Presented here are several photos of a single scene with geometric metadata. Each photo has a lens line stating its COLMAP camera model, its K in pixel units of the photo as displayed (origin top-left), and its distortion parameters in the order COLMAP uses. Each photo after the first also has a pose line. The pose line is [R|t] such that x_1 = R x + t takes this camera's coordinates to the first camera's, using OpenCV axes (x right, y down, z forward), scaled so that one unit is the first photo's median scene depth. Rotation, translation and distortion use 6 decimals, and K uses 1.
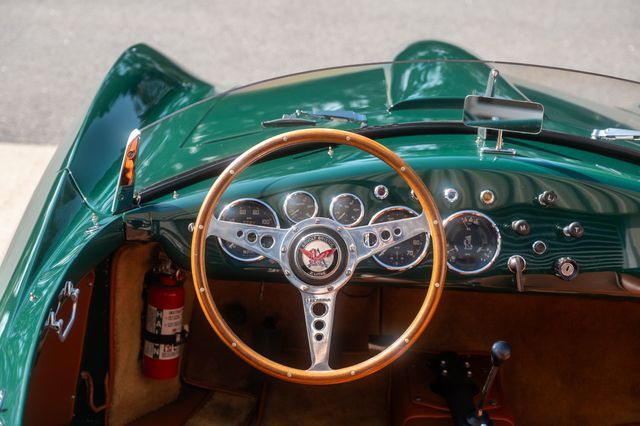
lens RADIAL K [[1592.8, 0, 320.0], [0, 1592.8, 213.0], [0, 0, 1]] dist [0.078575, 0.577872]
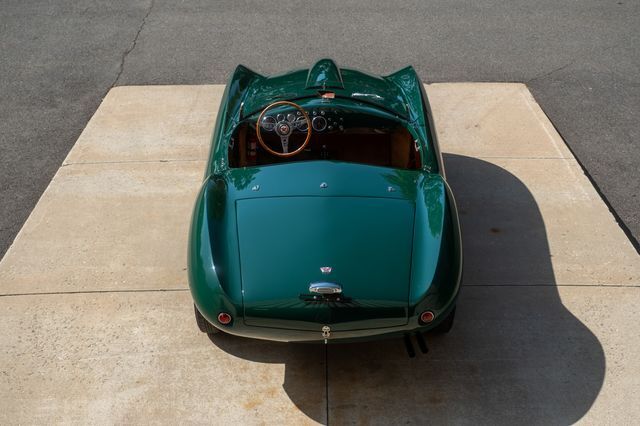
lens RADIAL K [[978.9, 0, 320.0], [0, 978.9, 213.0], [0, 0, 1]] dist [0.029280, 0.064075]
pose [[0.998312, -0.051538, -0.026771, 0.153191], [0.054546, 0.990332, 0.127540, -0.081395], [0.019939, -0.128785, 0.991472, -1.702729]]
